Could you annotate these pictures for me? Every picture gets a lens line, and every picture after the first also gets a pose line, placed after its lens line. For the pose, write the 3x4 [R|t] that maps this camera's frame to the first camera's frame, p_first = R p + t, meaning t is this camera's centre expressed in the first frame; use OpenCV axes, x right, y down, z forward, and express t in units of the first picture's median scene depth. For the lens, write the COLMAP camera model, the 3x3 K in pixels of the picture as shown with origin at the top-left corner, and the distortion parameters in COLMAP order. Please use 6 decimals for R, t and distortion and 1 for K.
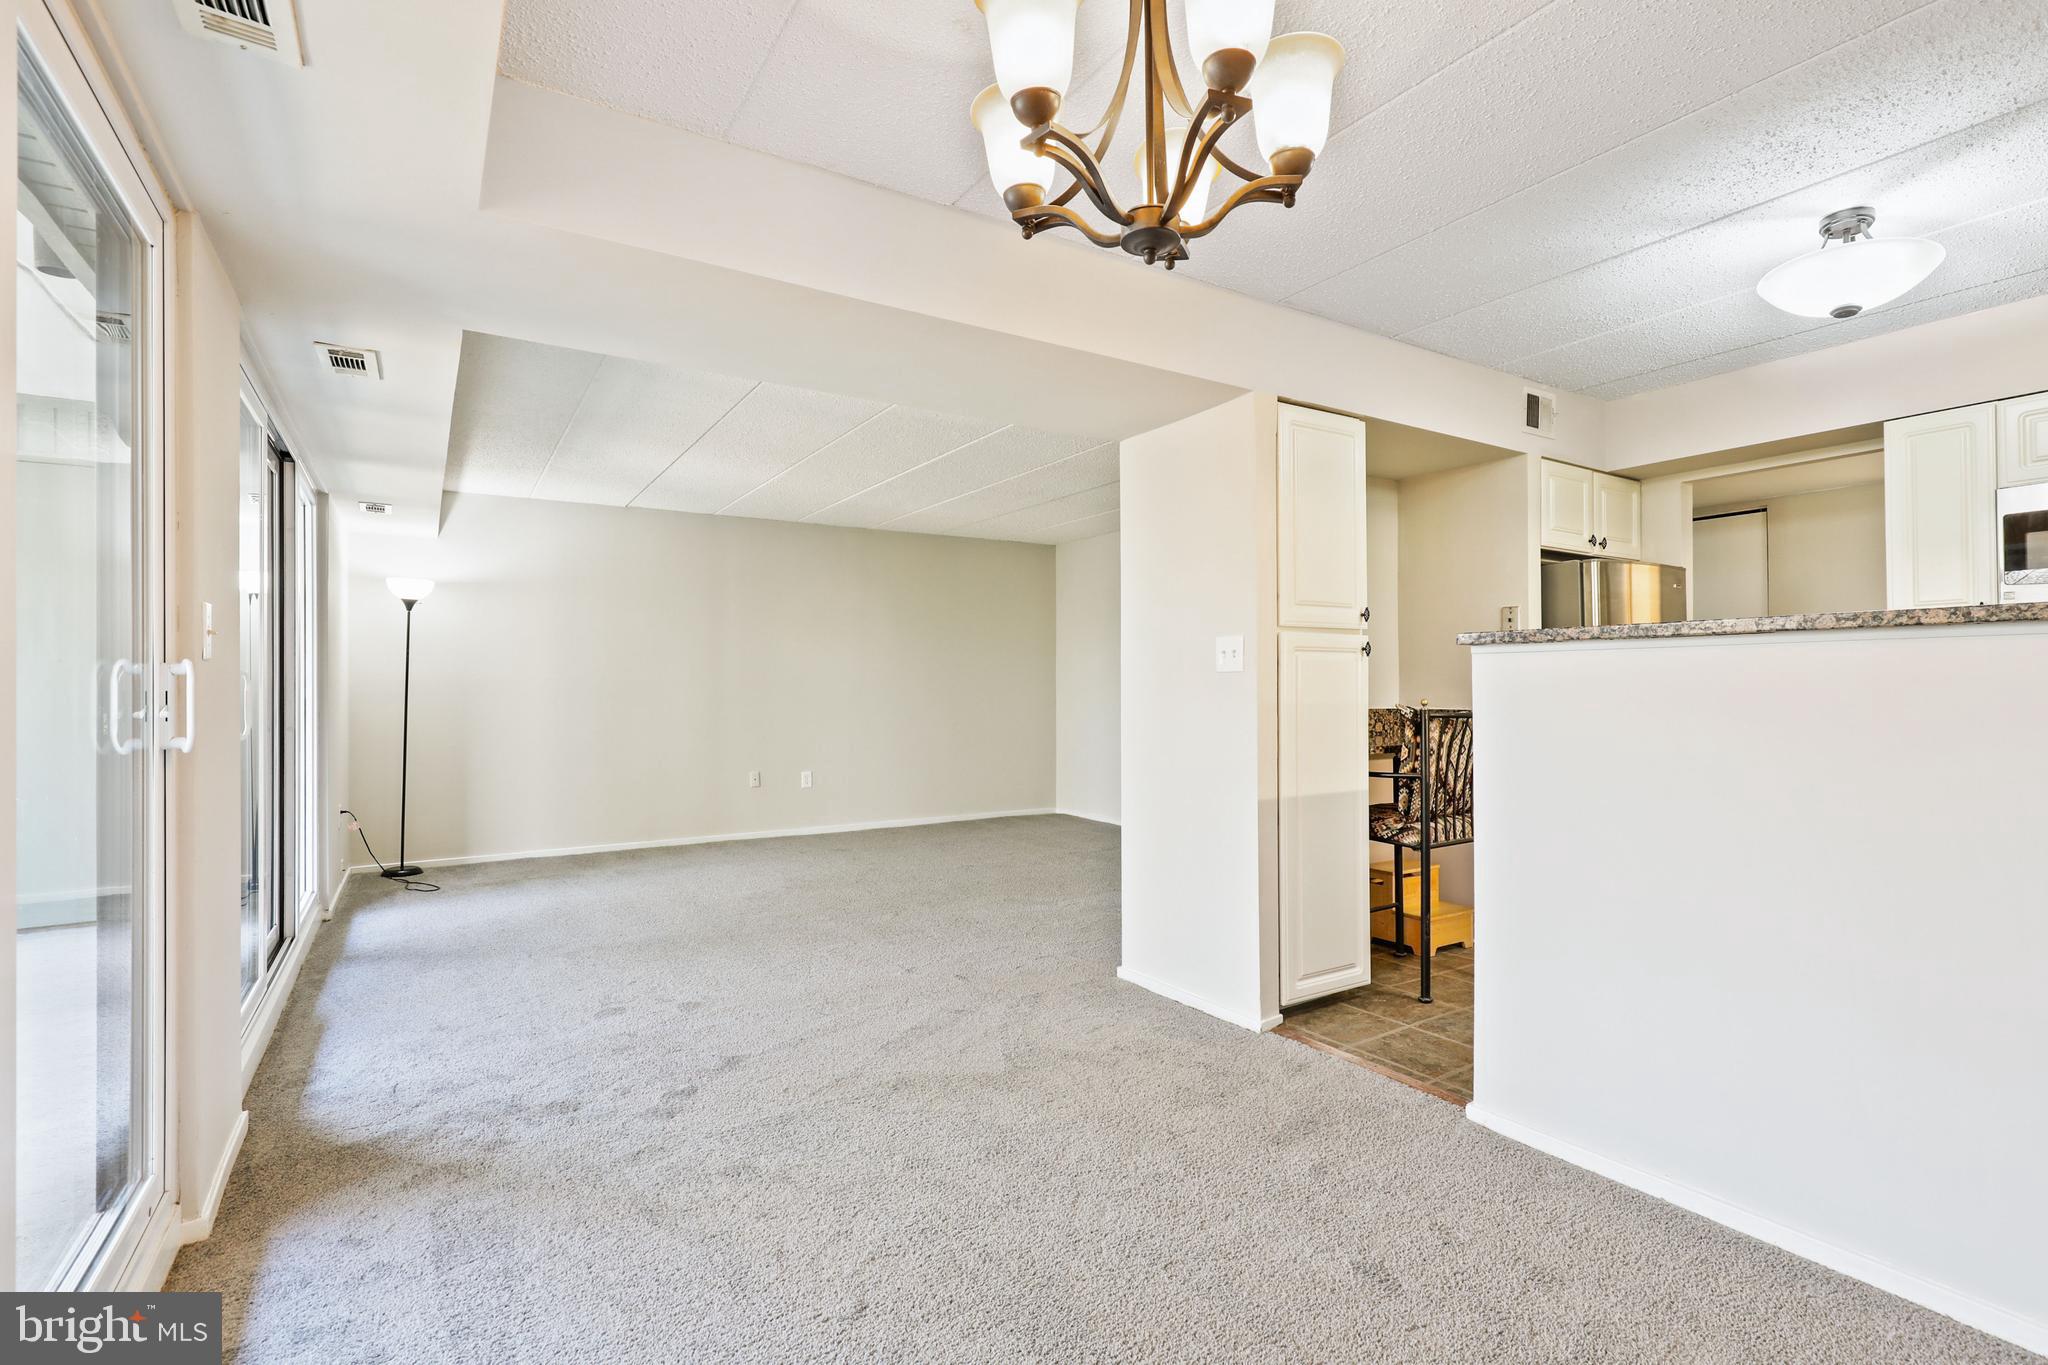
lens RADIAL K [[957.1, 0, 1018.0], [0, 957.1, 684.3], [0, 0, 1]] dist [-0.006474, -0.000335]
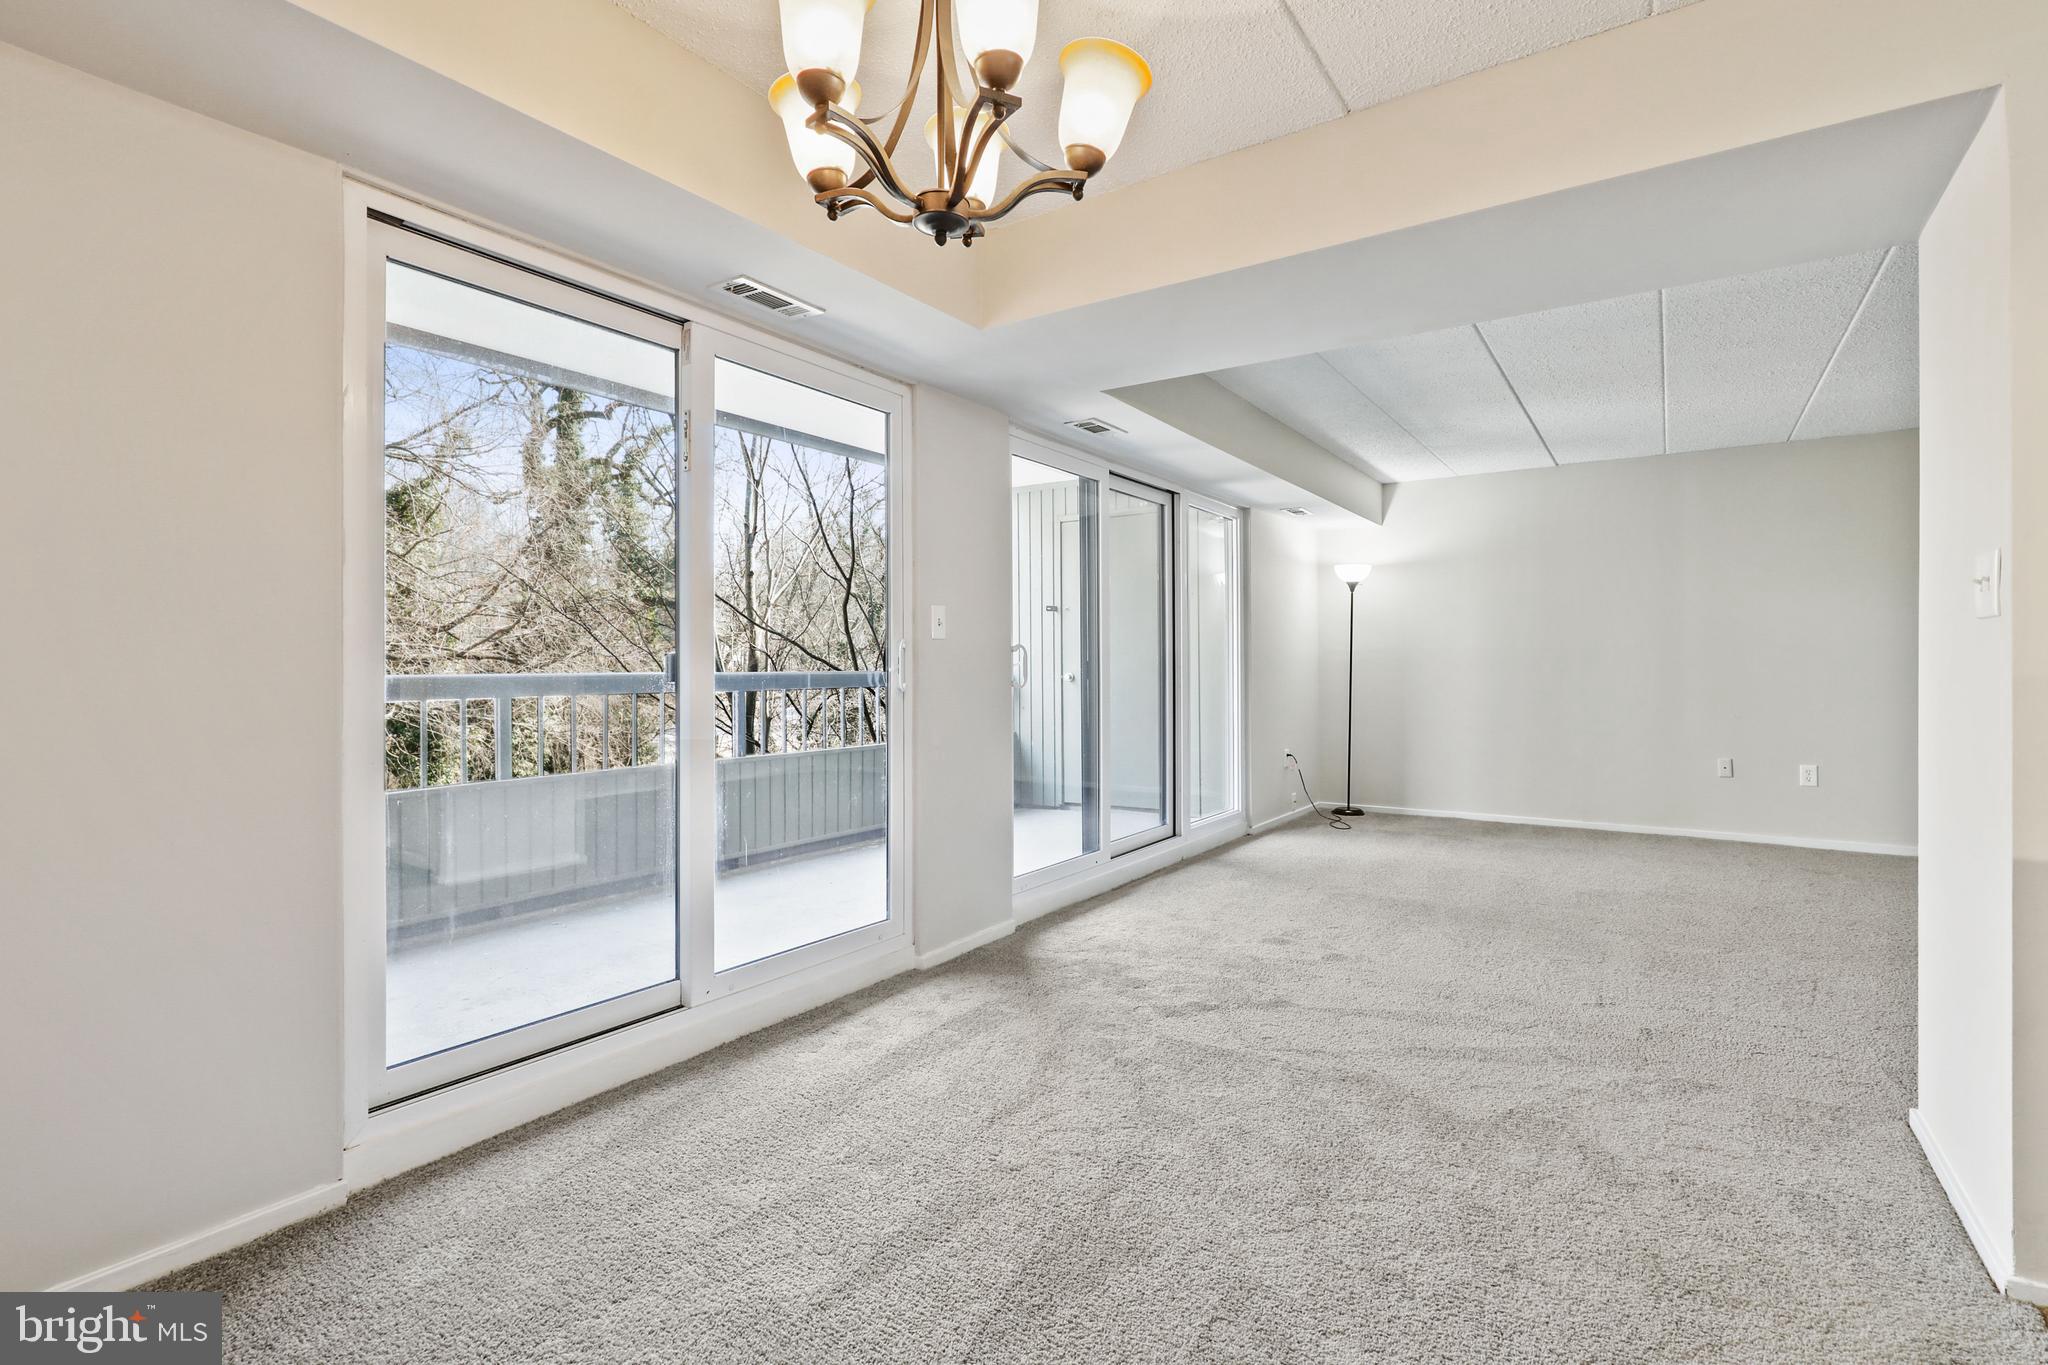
lens RADIAL K [[947.5, 0, 1028.5], [0, 947.5, 673.4], [0, 0, 1]] dist [-0.001333, 0.000237]
pose [[0.403852, 0.009341, -0.914776, 0.408994], [0.009746, 0.999847, 0.014512, 0.004241], [0.914772, -0.014776, 0.403700, 0.235883]]
